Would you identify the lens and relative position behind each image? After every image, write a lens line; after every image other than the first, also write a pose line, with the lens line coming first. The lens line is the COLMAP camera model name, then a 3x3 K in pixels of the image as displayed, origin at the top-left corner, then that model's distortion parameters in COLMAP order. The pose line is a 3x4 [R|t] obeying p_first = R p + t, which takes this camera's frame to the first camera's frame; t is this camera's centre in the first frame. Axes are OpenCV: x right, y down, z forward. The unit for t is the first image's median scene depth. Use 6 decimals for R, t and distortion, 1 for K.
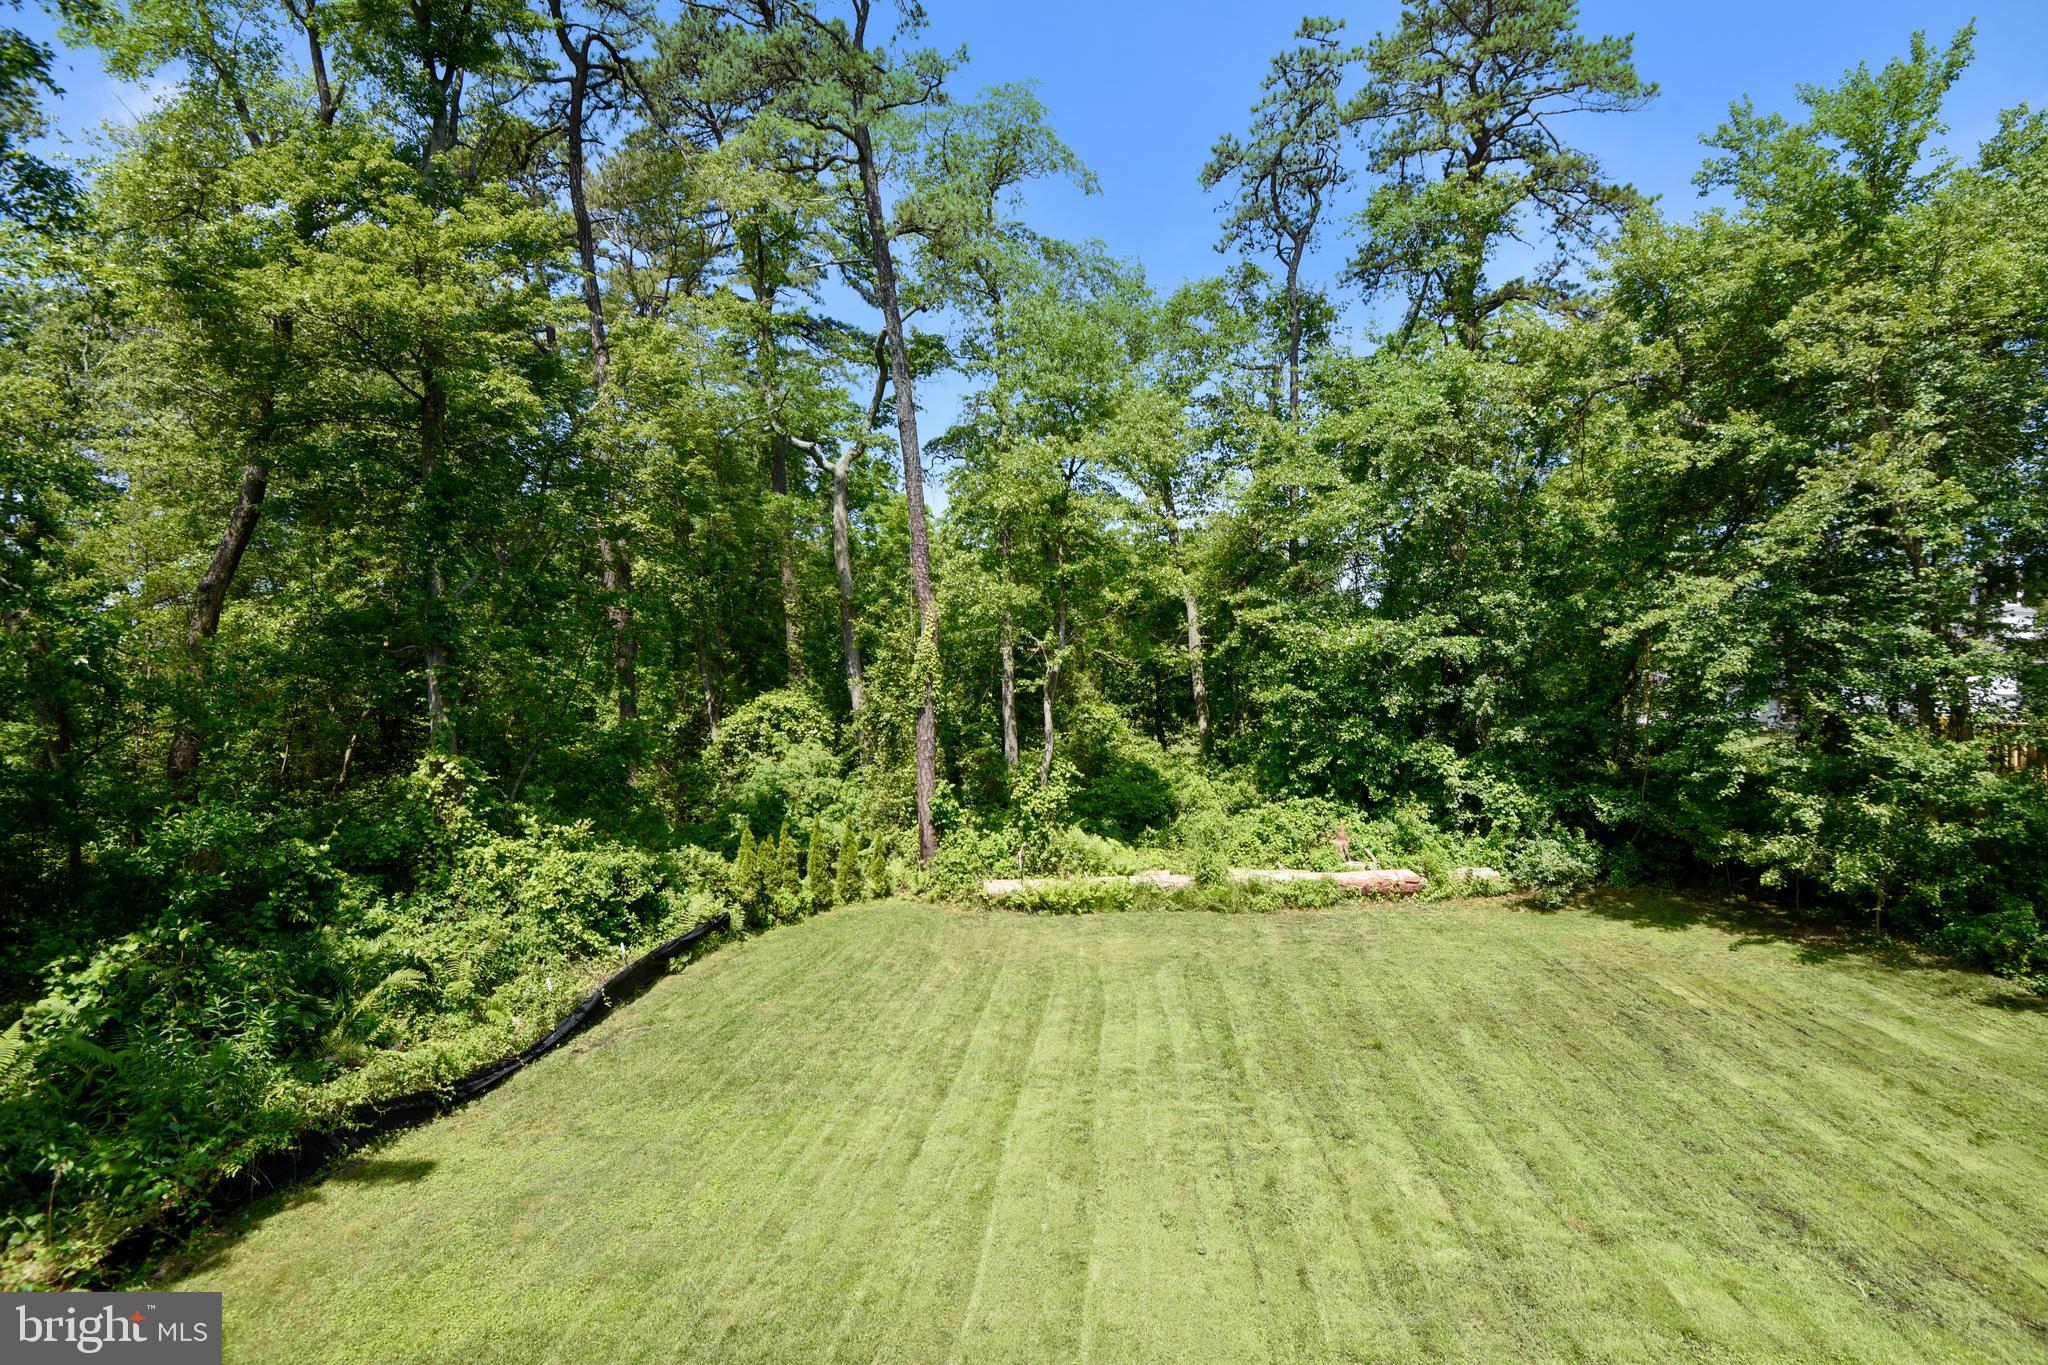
lens RADIAL K [[947.4, 0, 1032.8], [0, 947.4, 684.8], [0, 0, 1]] dist [-0.027641, -0.002741]
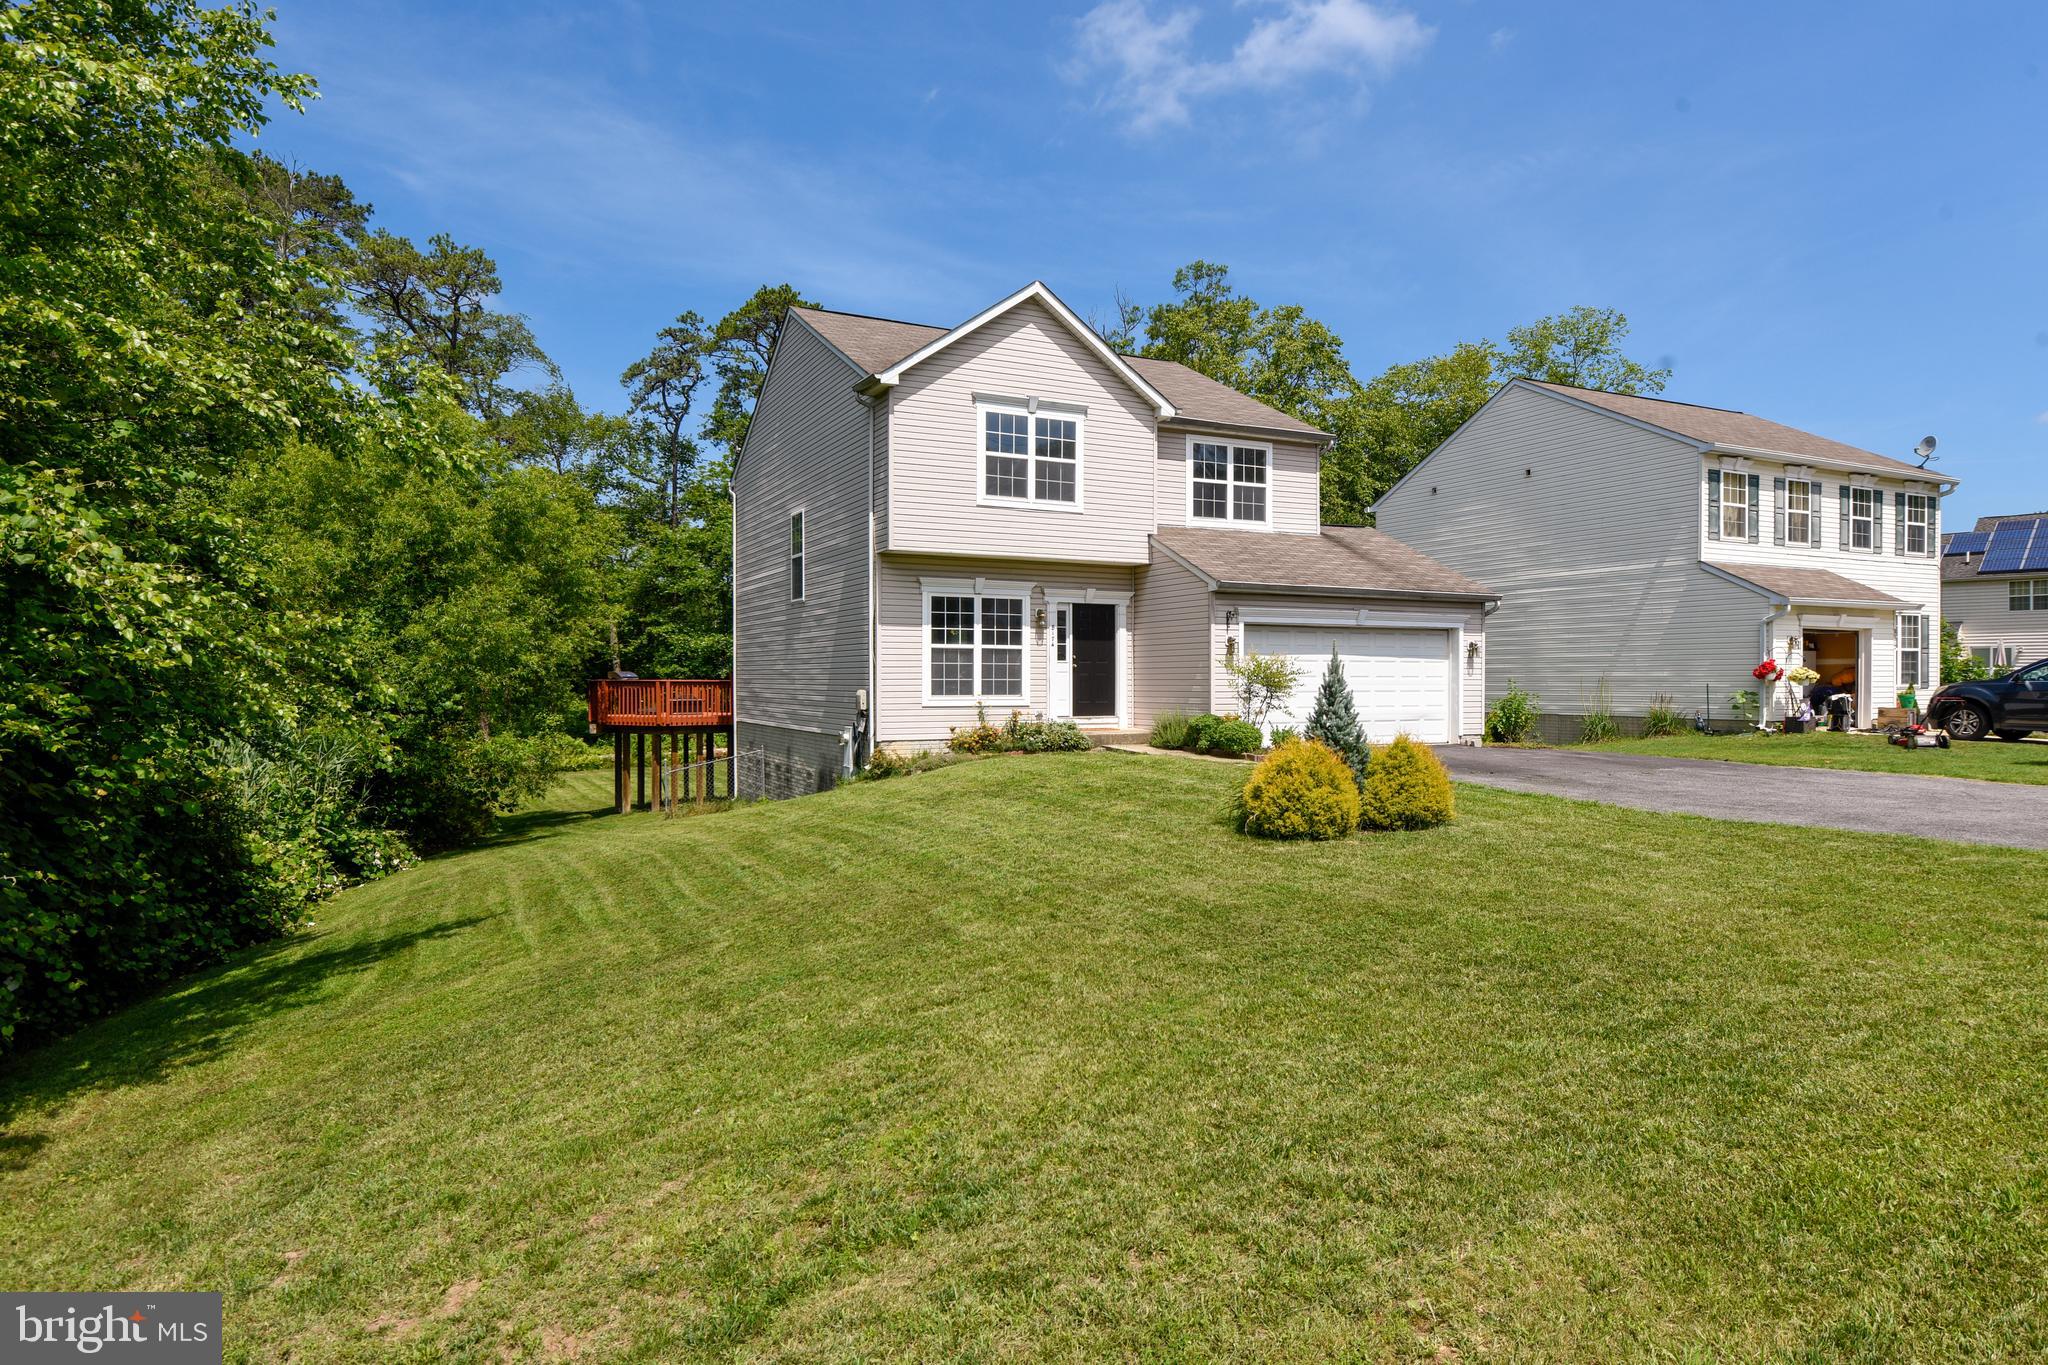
lens RADIAL K [[1202.3, 0, 1026.8], [0, 1202.3, 680.5], [0, 0, 1]] dist [0.001899, 0.000007]
pose [[0.840226, -0.007785, 0.542181, -0.524398], [0.003455, 0.999954, 0.009003, 0.014624], [-0.542226, -0.005692, 0.840214, -1.676127]]
